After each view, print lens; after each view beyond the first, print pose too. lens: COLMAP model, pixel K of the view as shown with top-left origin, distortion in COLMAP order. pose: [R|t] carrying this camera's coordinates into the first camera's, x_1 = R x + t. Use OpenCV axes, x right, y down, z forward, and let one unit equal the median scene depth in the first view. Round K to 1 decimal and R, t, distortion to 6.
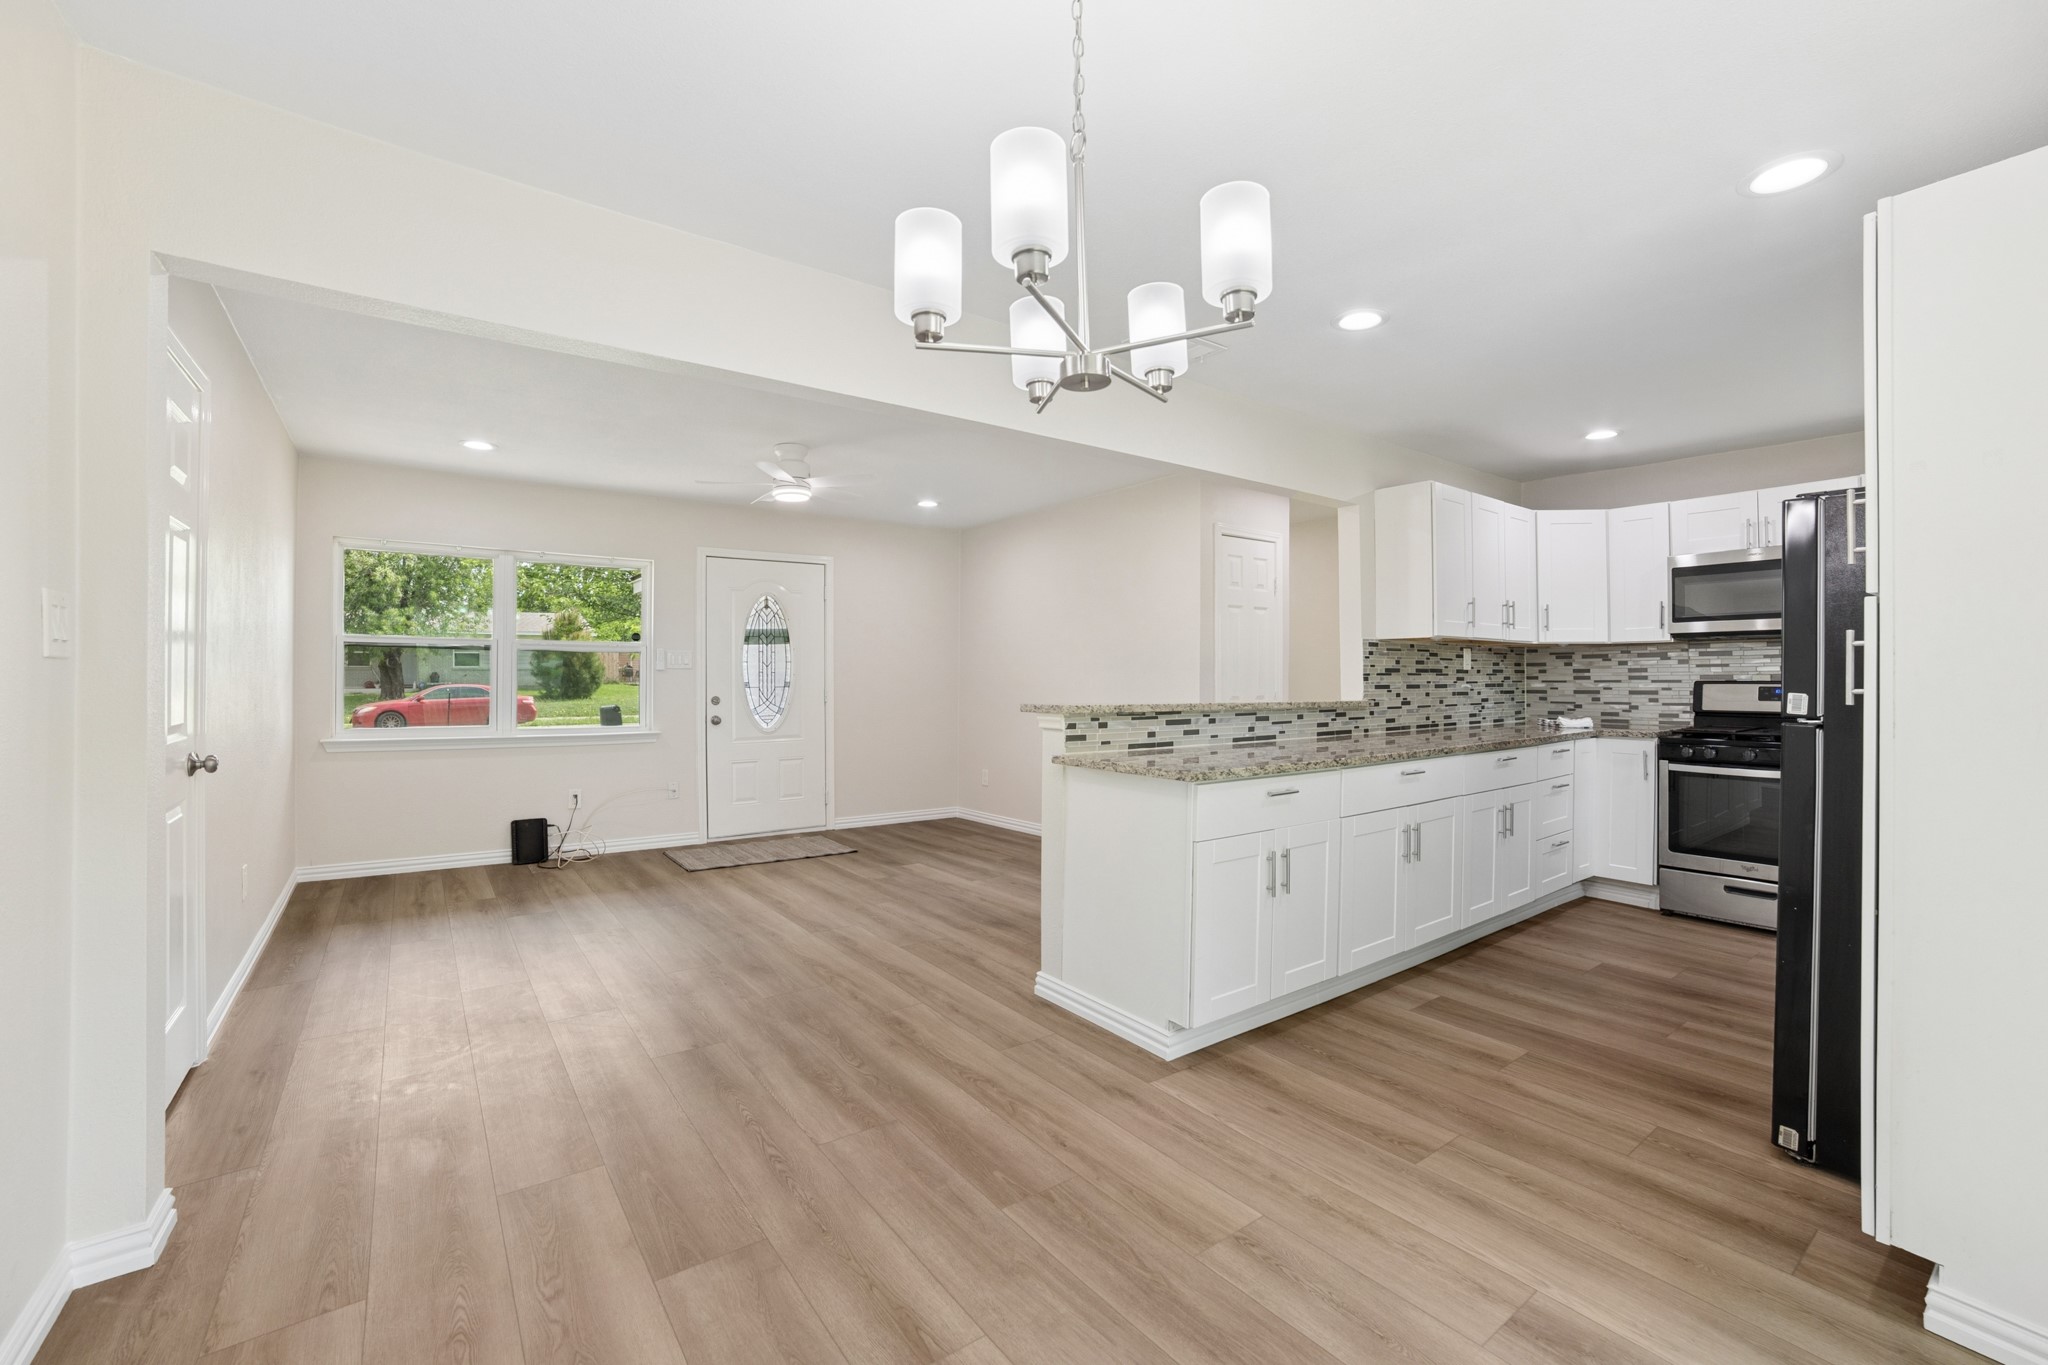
lens RADIAL K [[855.9, 0, 1036.3], [0, 855.9, 677.3], [0, 0, 1]] dist [-0.079652, 0.033480]
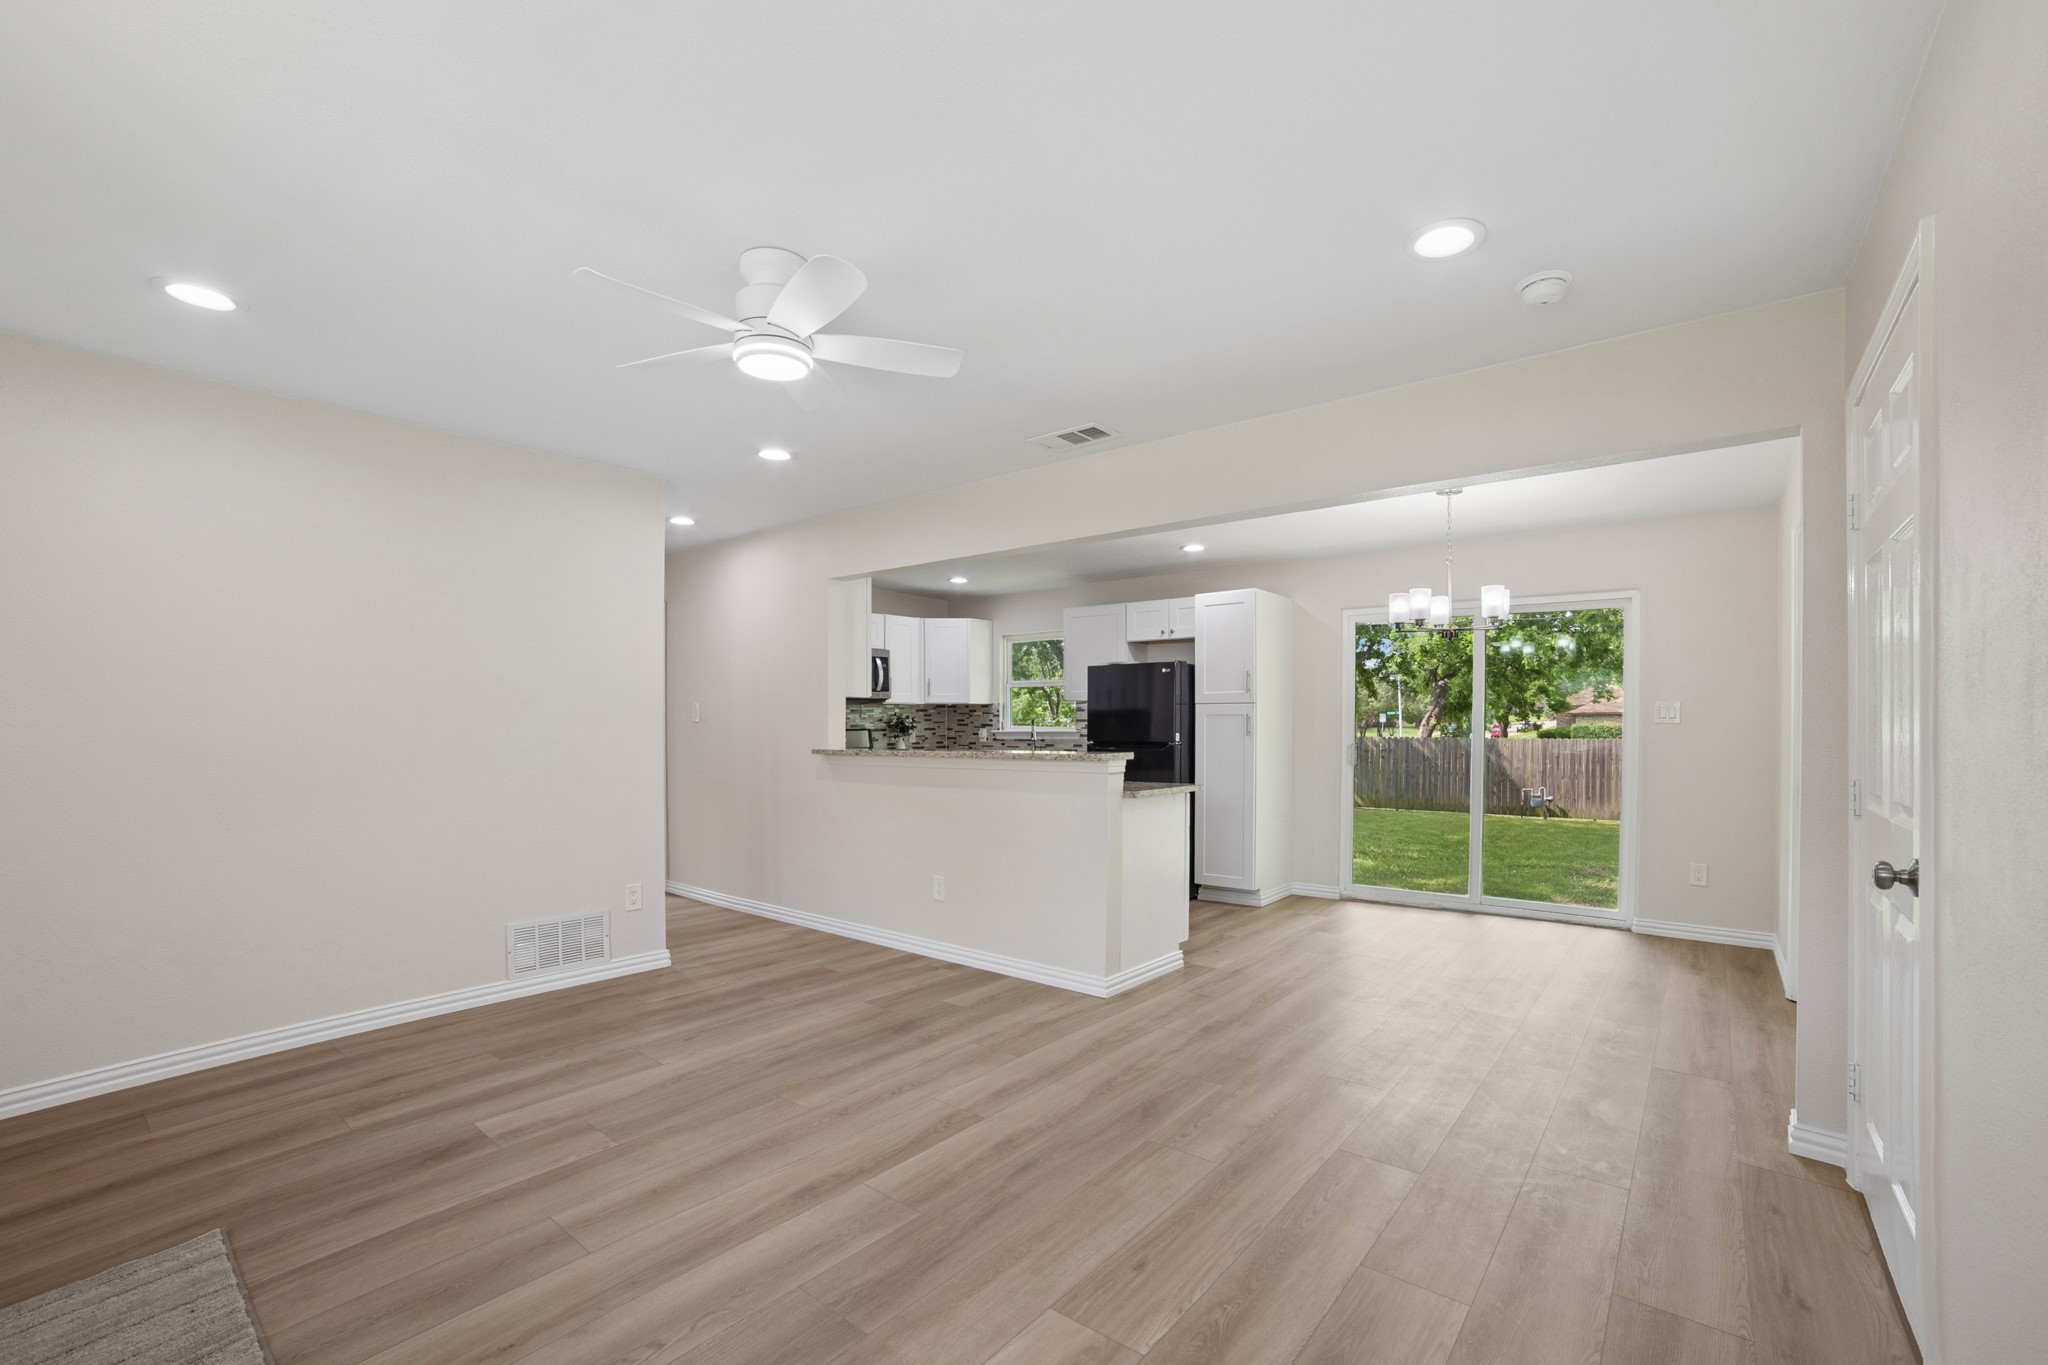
lens RADIAL K [[877.6, 0, 1036.5], [0, 877.6, 731.4], [0, 0, 1]] dist [-0.091304, 0.048612]
pose [[-0.242817, -0.008209, 0.970037, -0.839666], [0.003009, 0.999953, 0.009215, -0.006498], [-0.970067, 0.005157, -0.242781, 1.014331]]
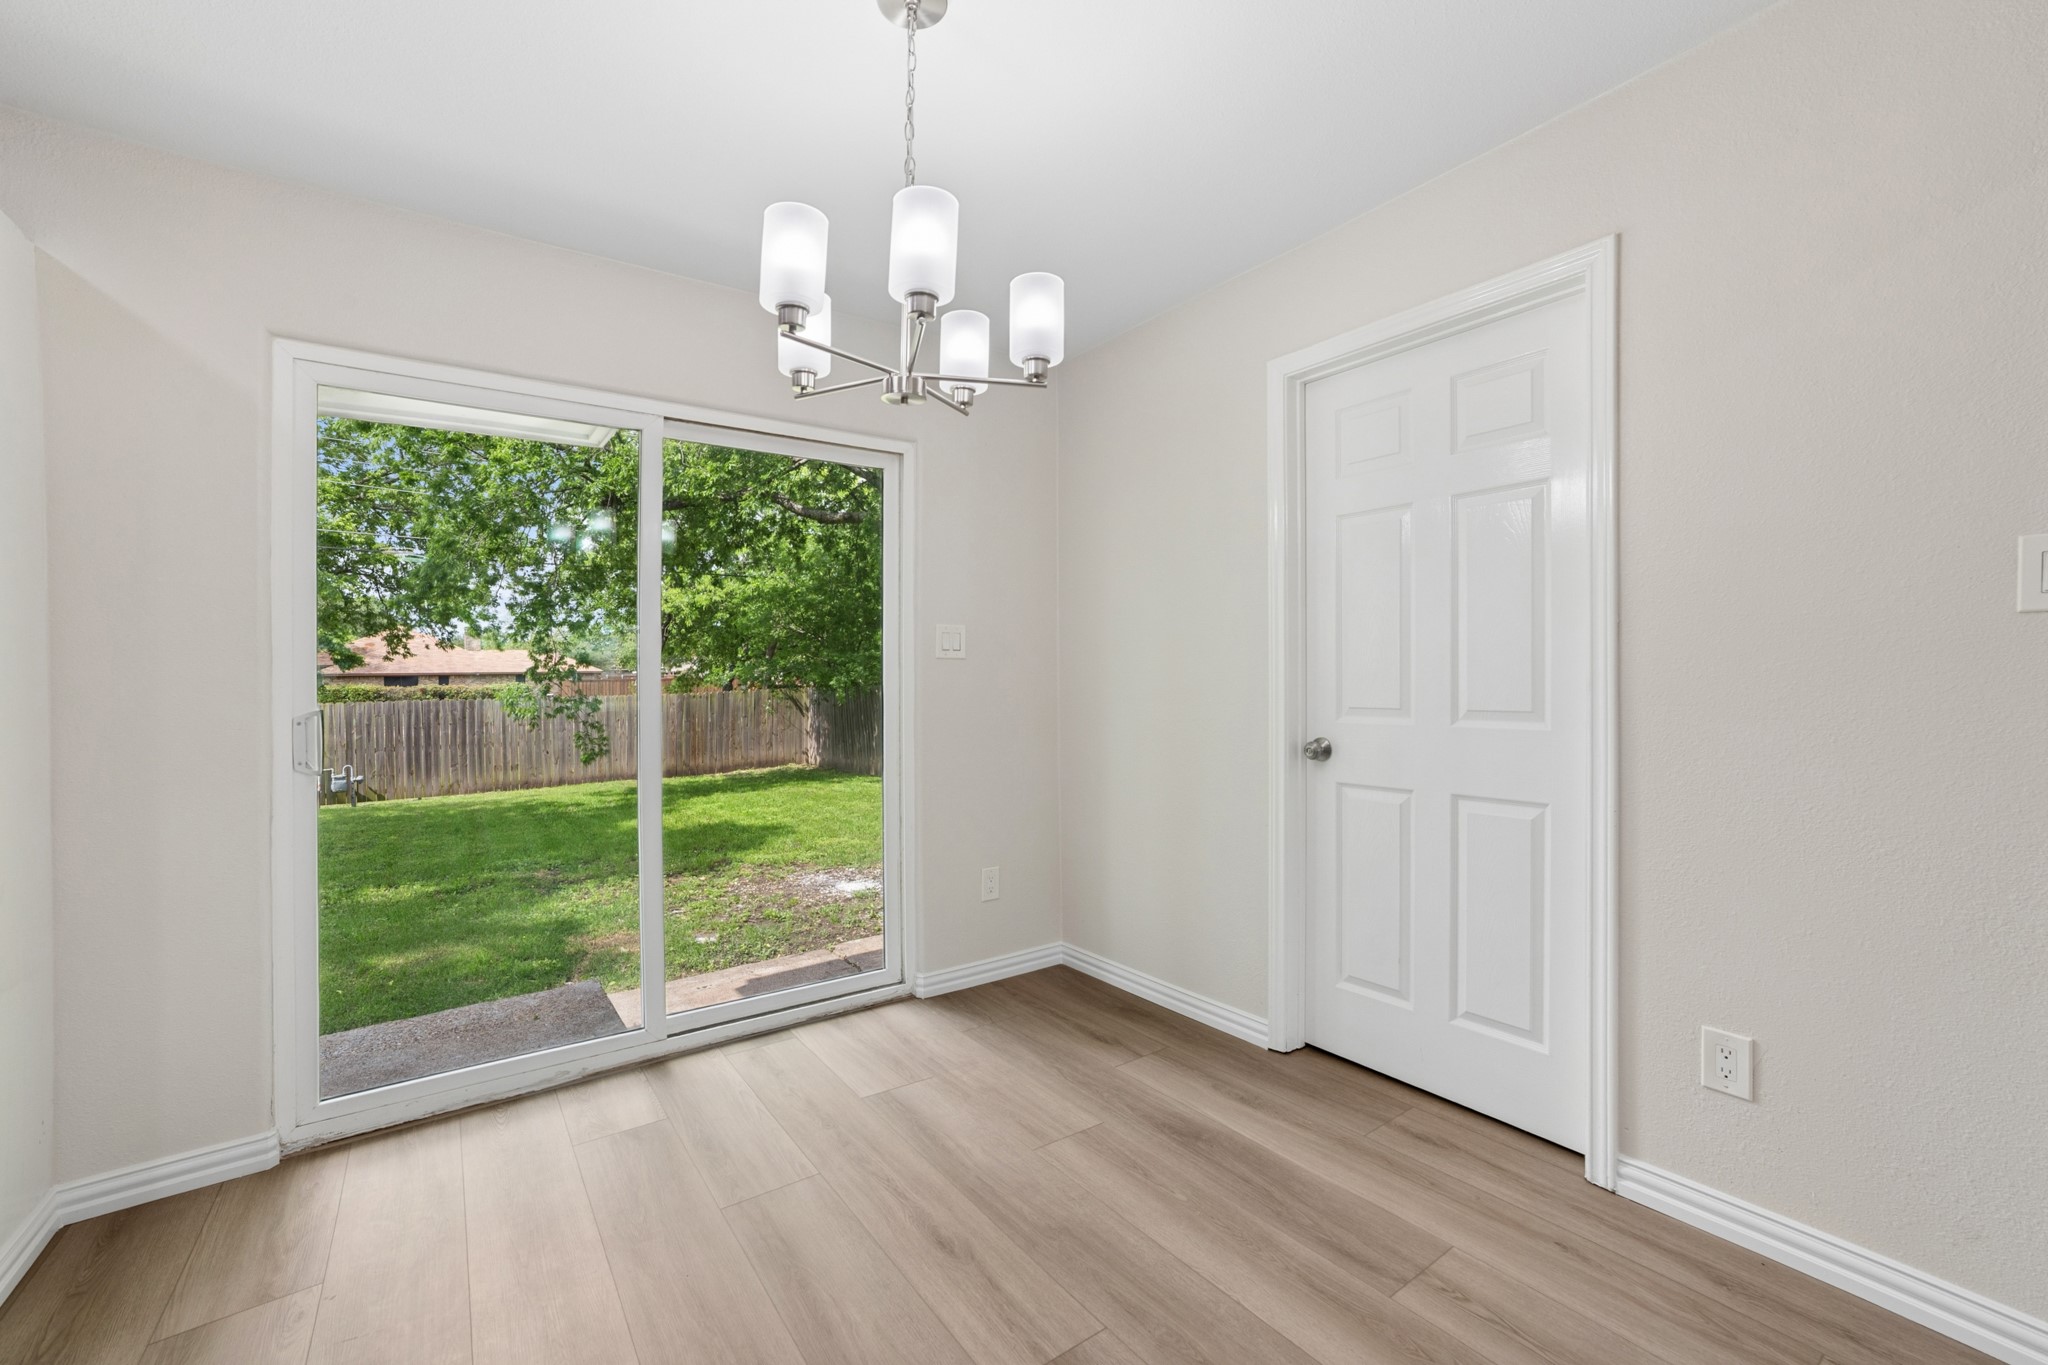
lens RADIAL K [[855.9, 0, 1036.3], [0, 855.9, 677.3], [0, 0, 1]] dist [-0.079652, 0.033480]
pose [[-0.999607, 0.015264, 0.023493, -0.045914], [0.015338, 0.999878, 0.002967, 0.011002], [-0.023445, 0.003327, -0.999720, 0.651448]]
